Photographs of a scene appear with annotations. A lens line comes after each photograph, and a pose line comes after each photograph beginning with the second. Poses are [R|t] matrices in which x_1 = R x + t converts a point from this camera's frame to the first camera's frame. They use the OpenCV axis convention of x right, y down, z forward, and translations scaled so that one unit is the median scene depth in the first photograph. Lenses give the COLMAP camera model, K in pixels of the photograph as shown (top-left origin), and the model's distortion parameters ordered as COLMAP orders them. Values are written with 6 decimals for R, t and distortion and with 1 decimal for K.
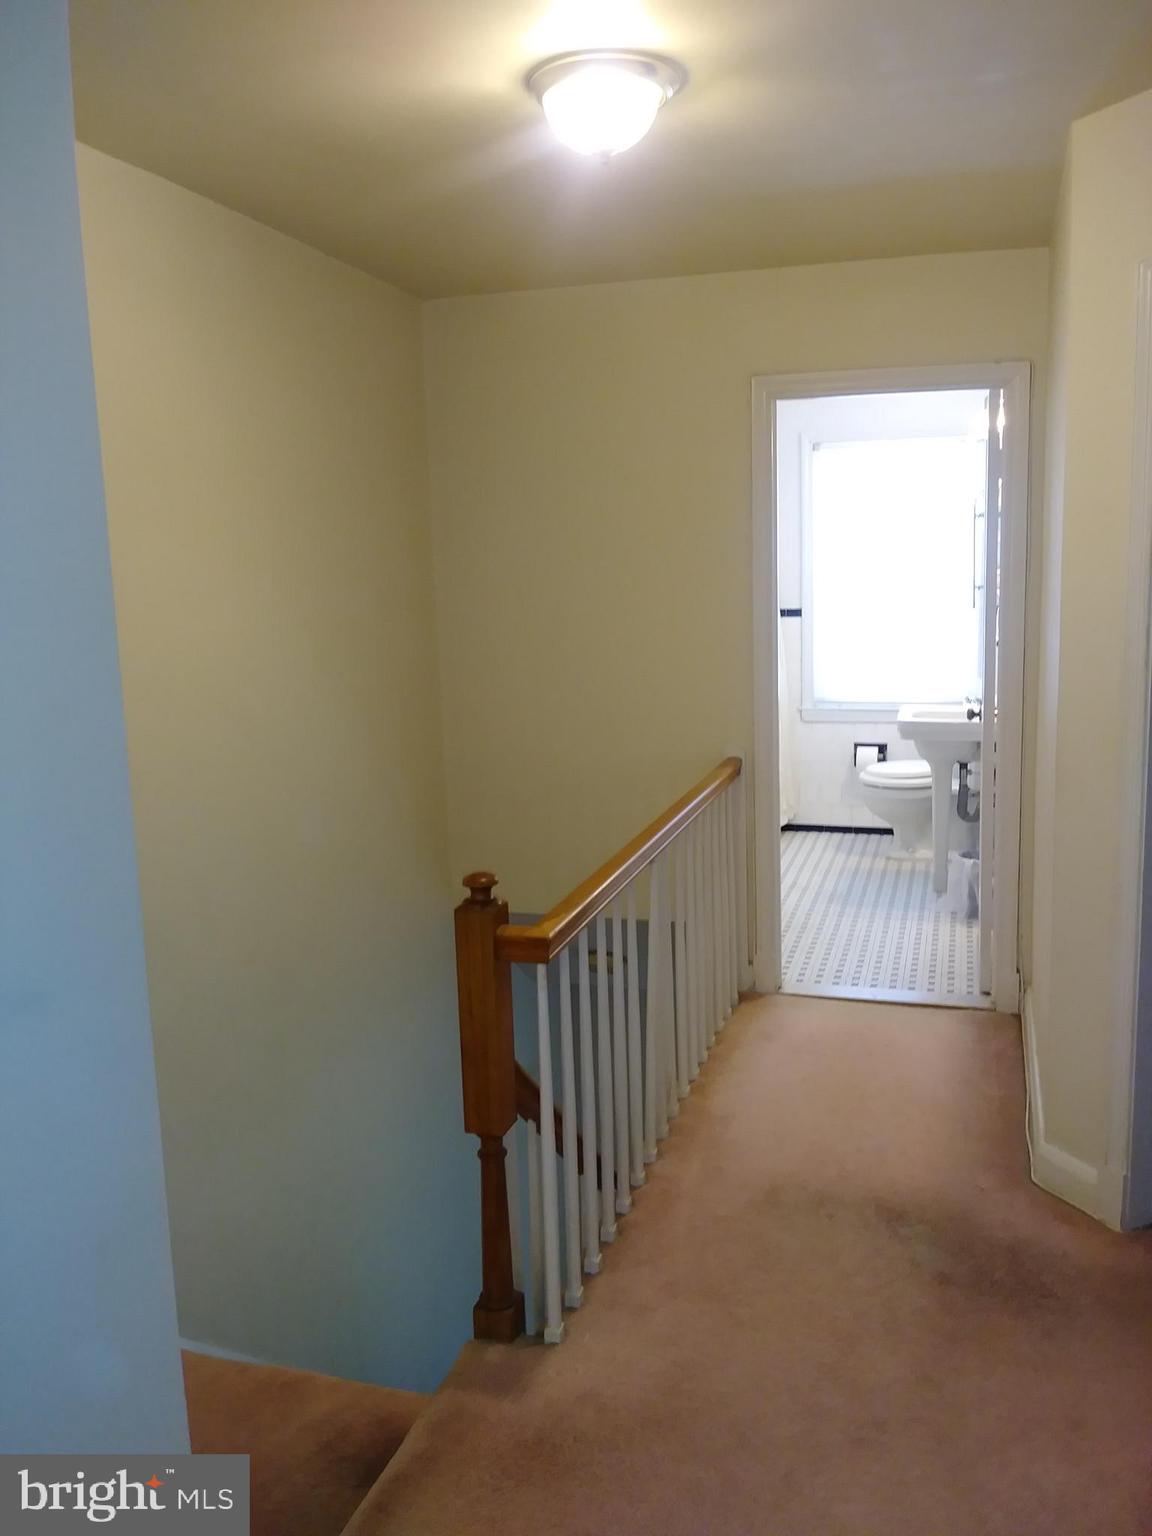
lens RADIAL K [[1275.0, 0, 573.8], [0, 1275.0, 770.8], [0, 0, 1]] dist [0.063940, -0.073594]
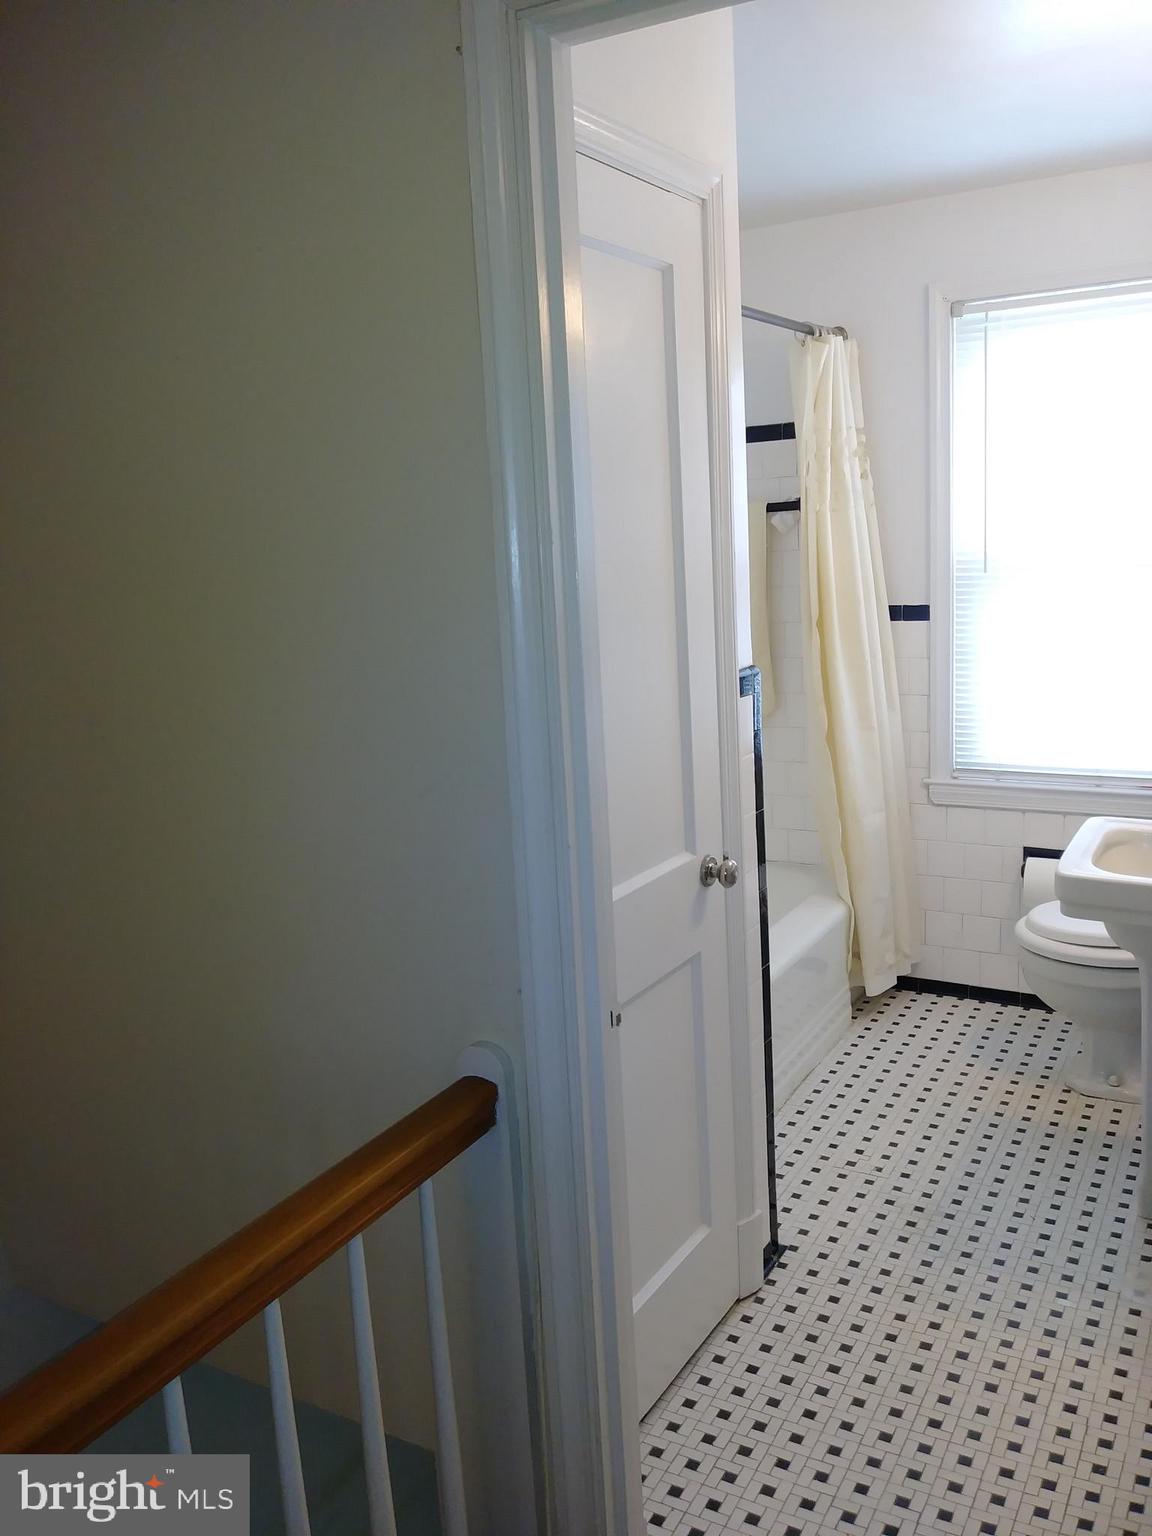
lens RADIAL K [[1275.0, 0, 583.1], [0, 1275.0, 759.9], [0, 0, 1]] dist [0.063940, -0.073594]
pose [[0.976954, 0.021196, -0.212394, 0.150838], [-0.015071, 0.999424, 0.030415, -0.074300], [0.212917, -0.026513, 0.976711, 0.419223]]
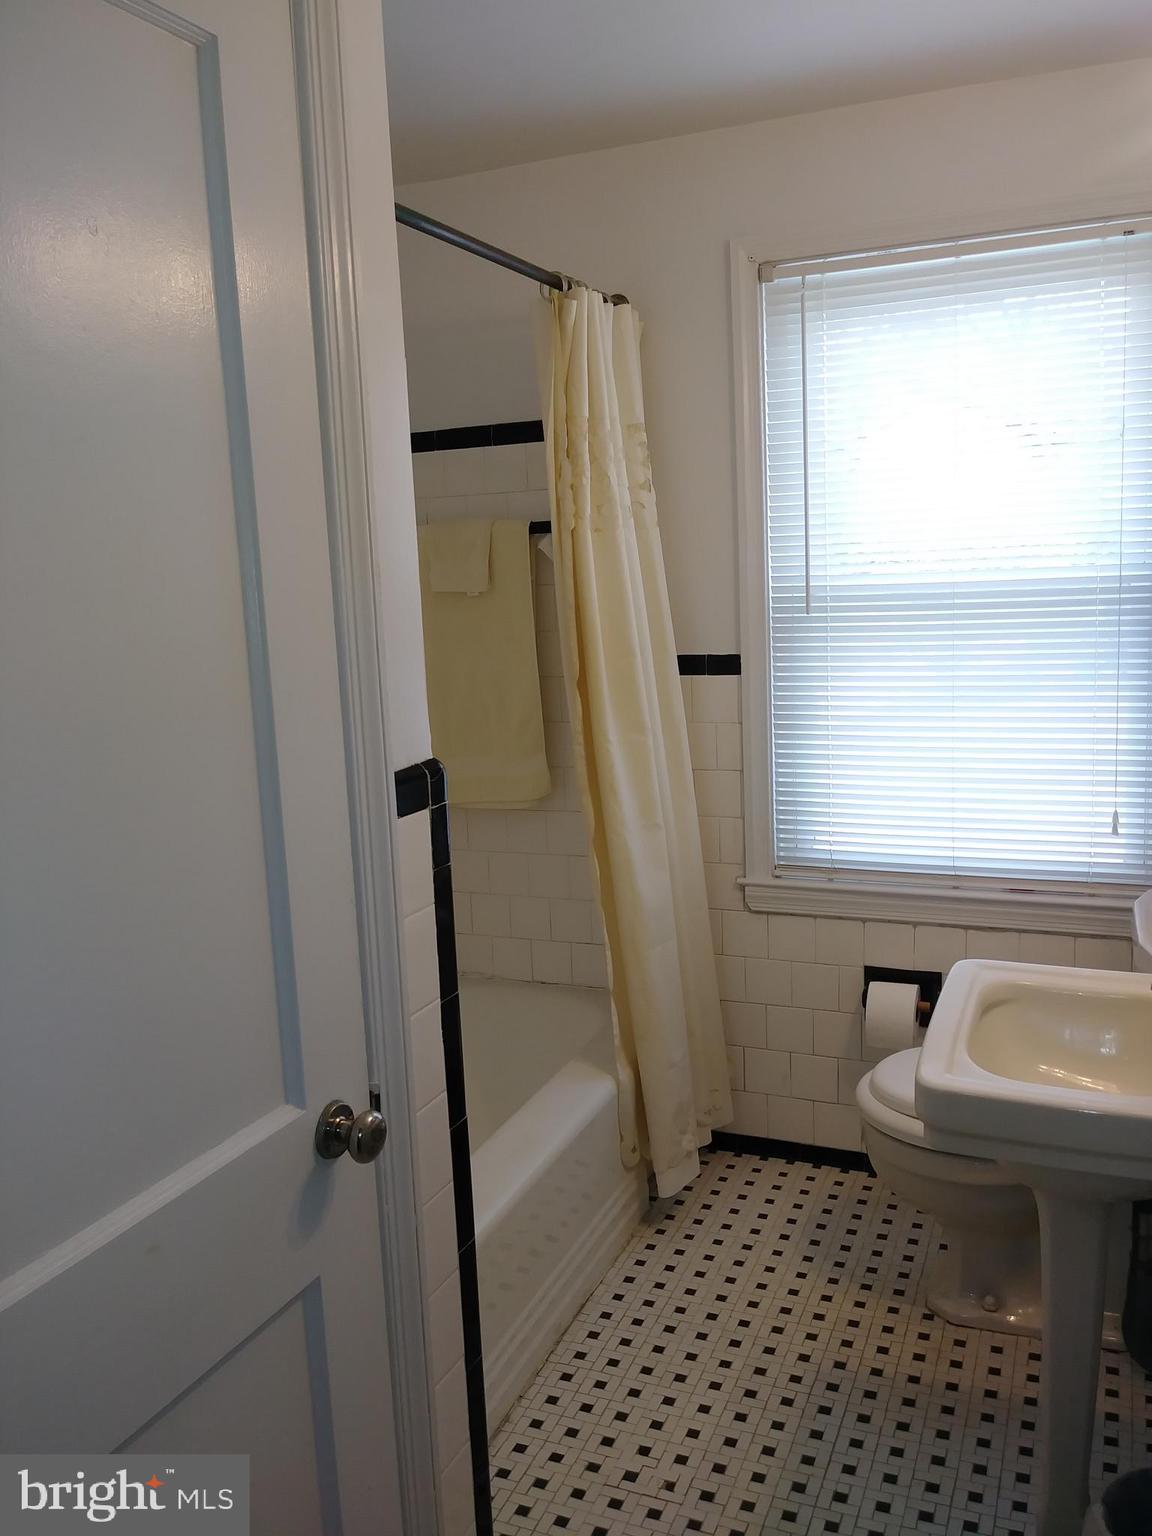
lens RADIAL K [[1275.0, 0, 585.6], [0, 1275.0, 754.6], [0, 0, 1]] dist [0.063940, -0.073594]
pose [[0.995489, 0.005647, -0.094709, 0.167324], [-0.006308, 0.999958, -0.006679, -0.090193], [0.094668, 0.007246, 0.995483, 0.566166]]
